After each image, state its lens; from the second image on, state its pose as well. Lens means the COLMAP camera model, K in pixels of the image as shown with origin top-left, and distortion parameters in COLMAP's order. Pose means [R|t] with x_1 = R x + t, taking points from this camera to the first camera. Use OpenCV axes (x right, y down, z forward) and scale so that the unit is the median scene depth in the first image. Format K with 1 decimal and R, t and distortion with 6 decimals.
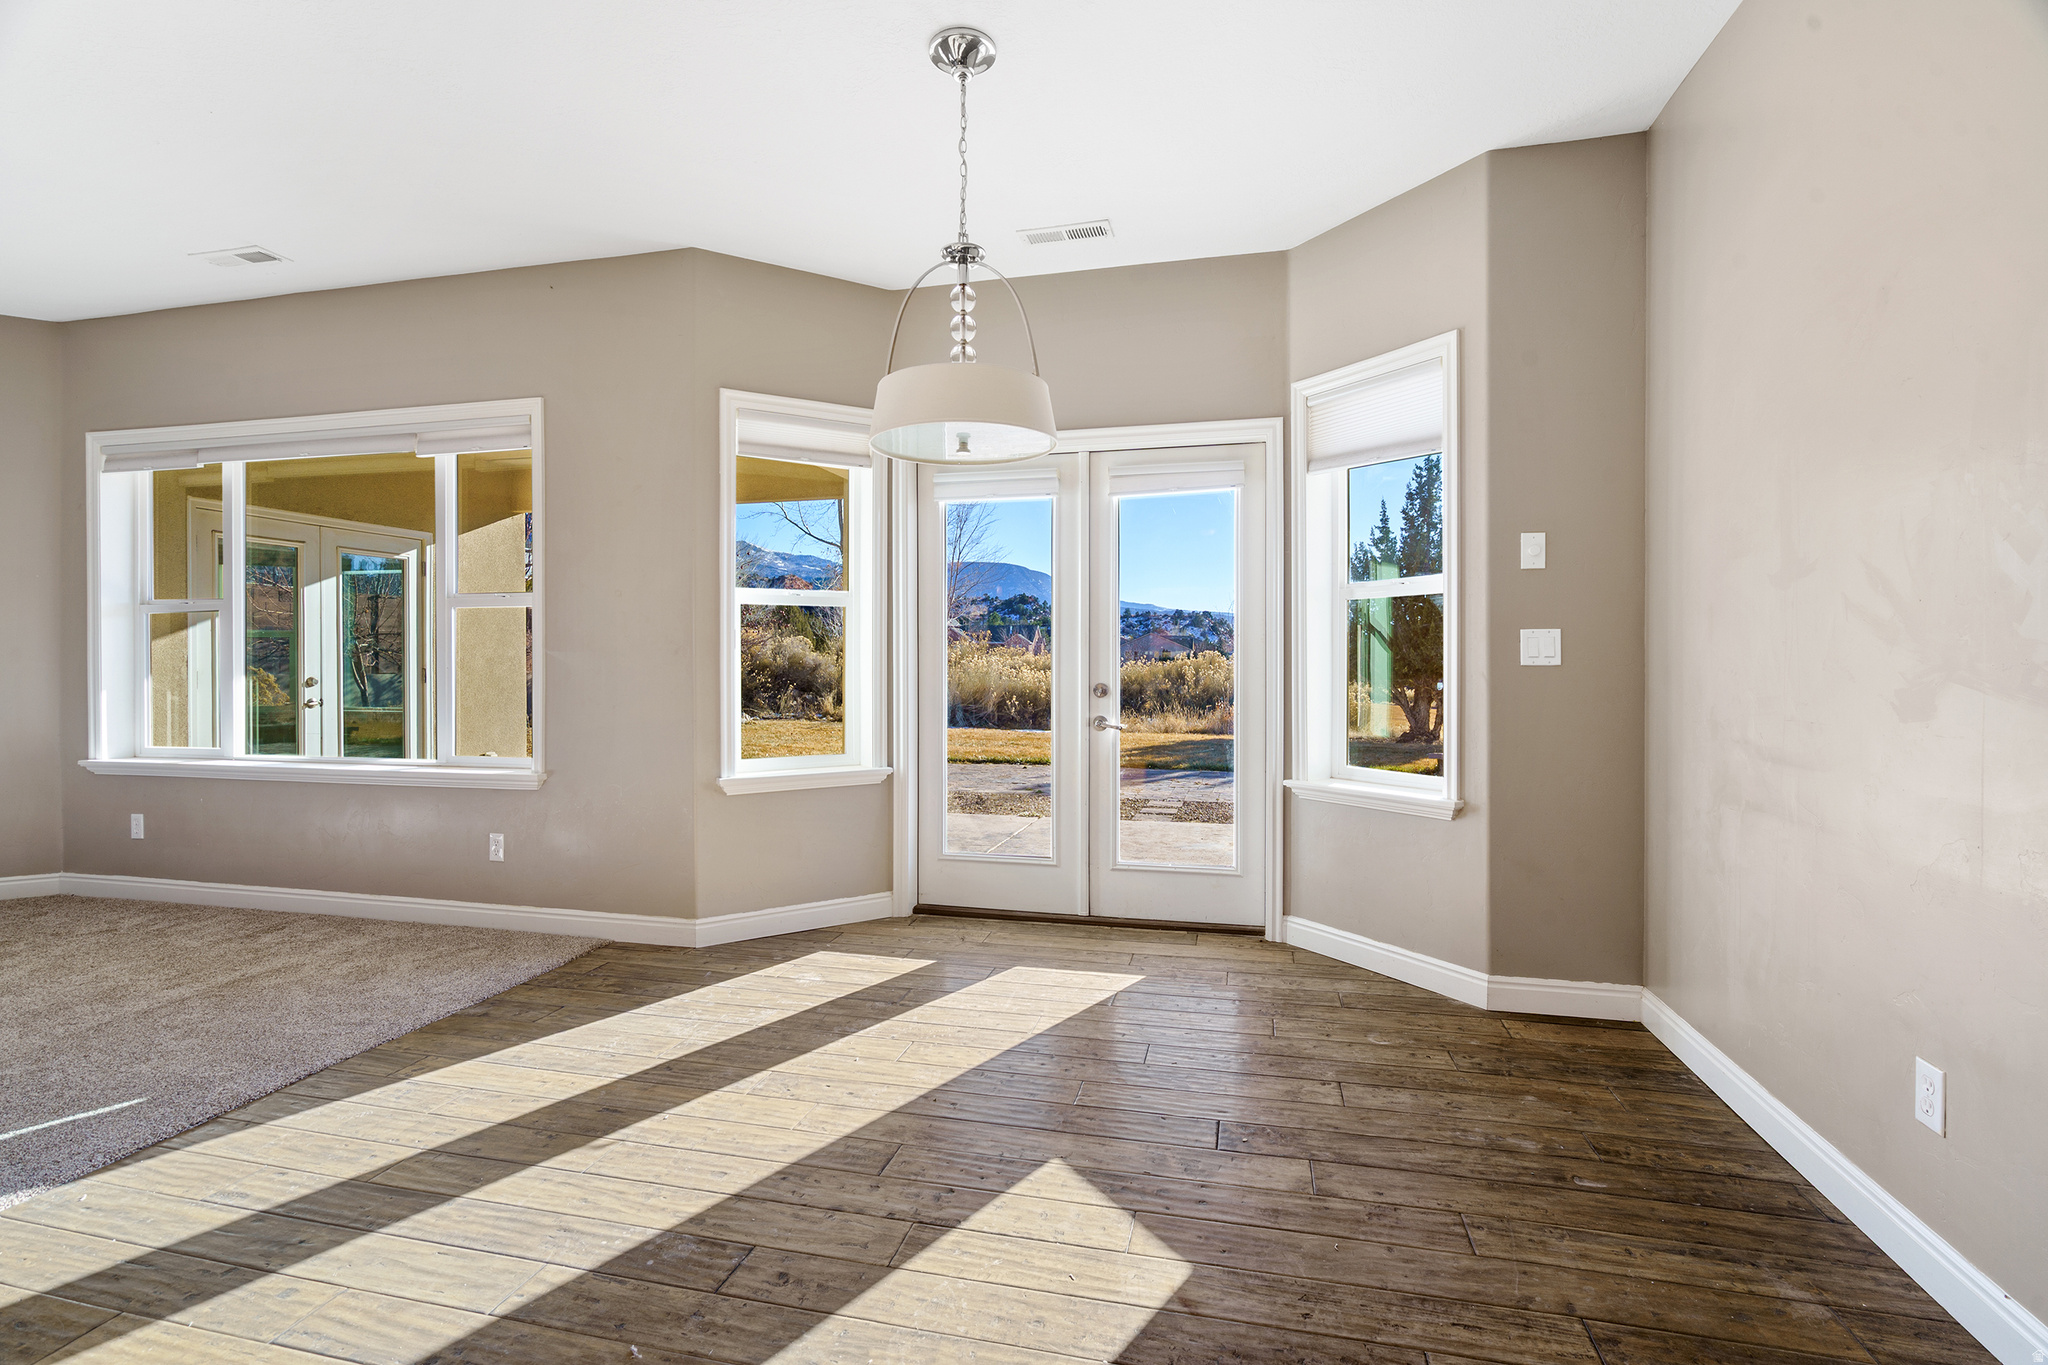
lens RADIAL K [[936.5, 0, 1024.9], [0, 936.5, 669.7], [0, 0, 1]] dist [-0.000714, 0.000766]
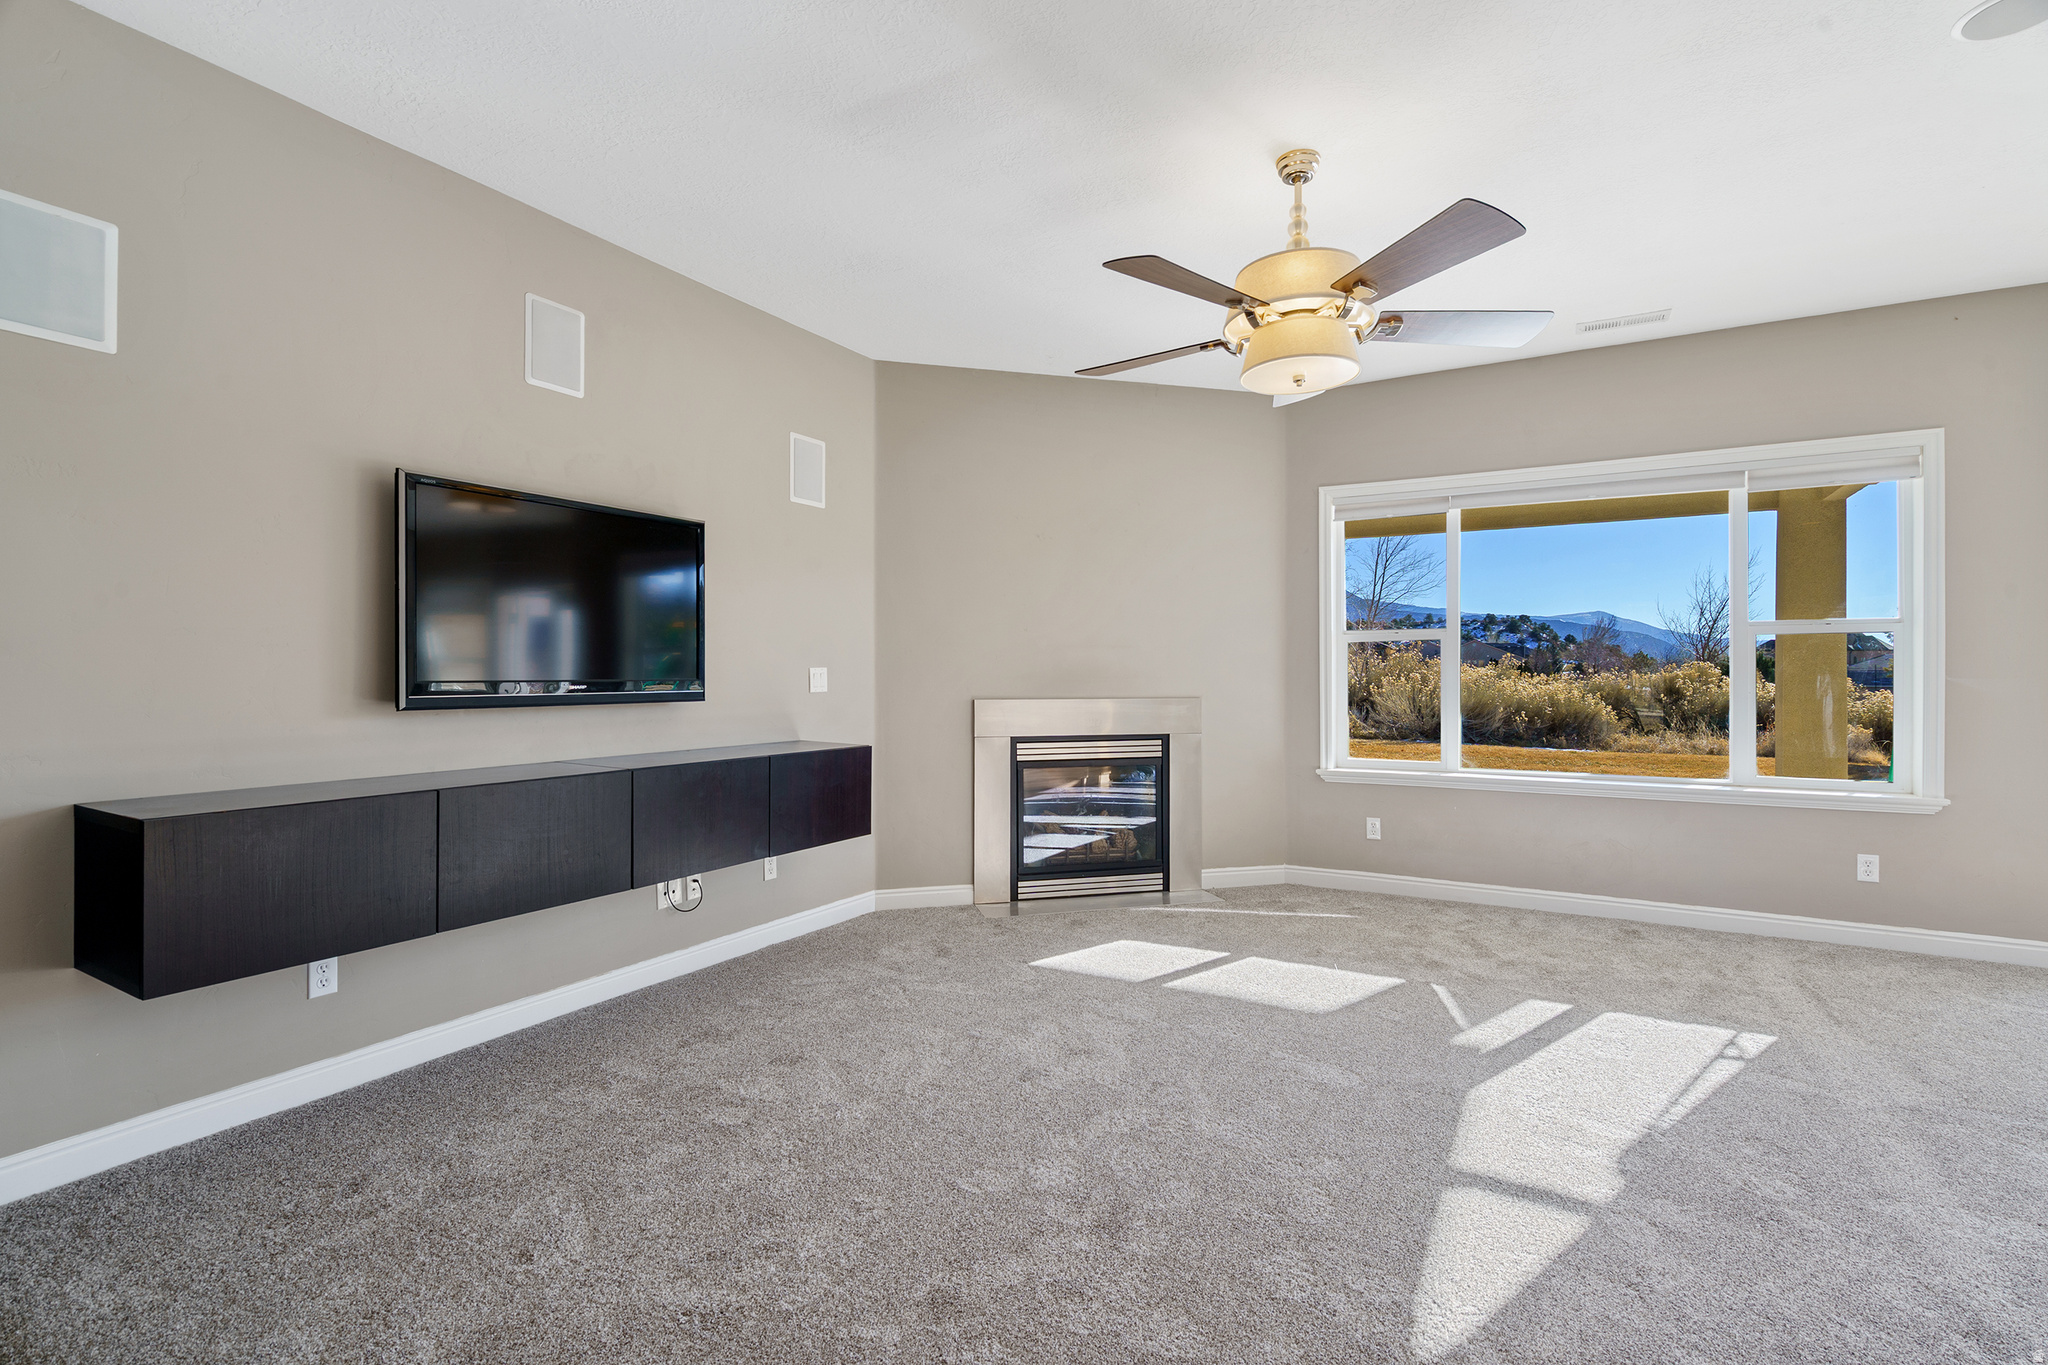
lens RADIAL K [[943.5, 0, 1022.7], [0, 943.5, 674.9], [0, 0, 1]] dist [-0.001596, -0.000170]
pose [[0.960013, -0.000076, -0.279955, -1.131585], [-0.001337, 0.999987, -0.004856, -0.015500], [0.279952, 0.005036, 0.960001, -0.245257]]
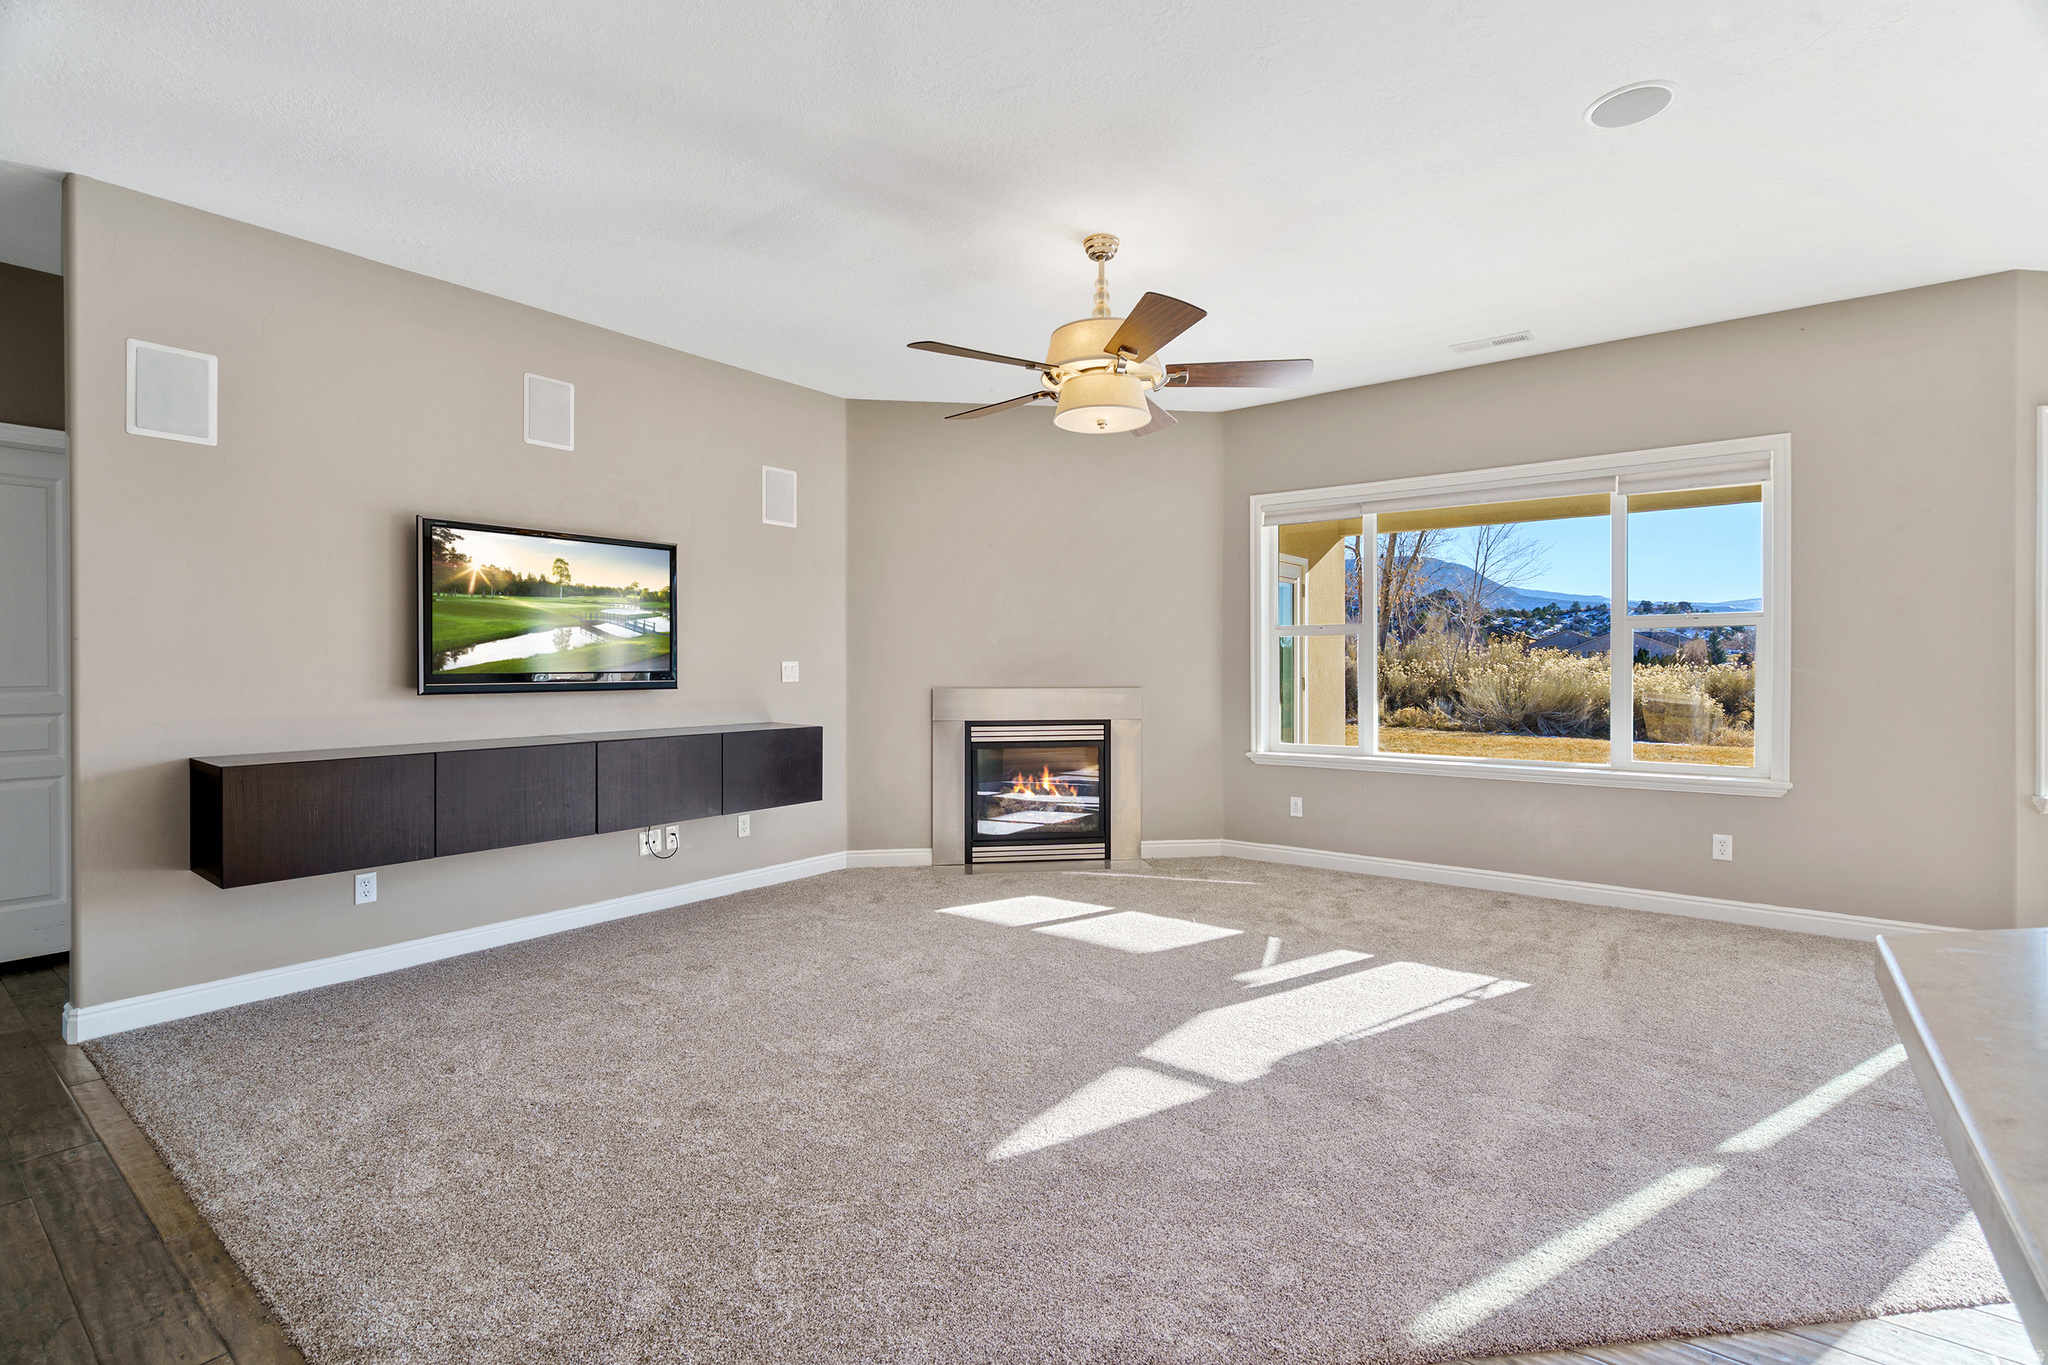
lens RADIAL K [[934.1, 0, 1030.4], [0, 934.1, 669.3], [0, 0, 1]] dist [-0.003559, 0.000240]
pose [[0.917315, -0.000493, -0.398163, -0.847461], [-0.000308, 0.999998, -0.001949, -0.015653], [0.398163, 0.001910, 0.917313, -0.313605]]
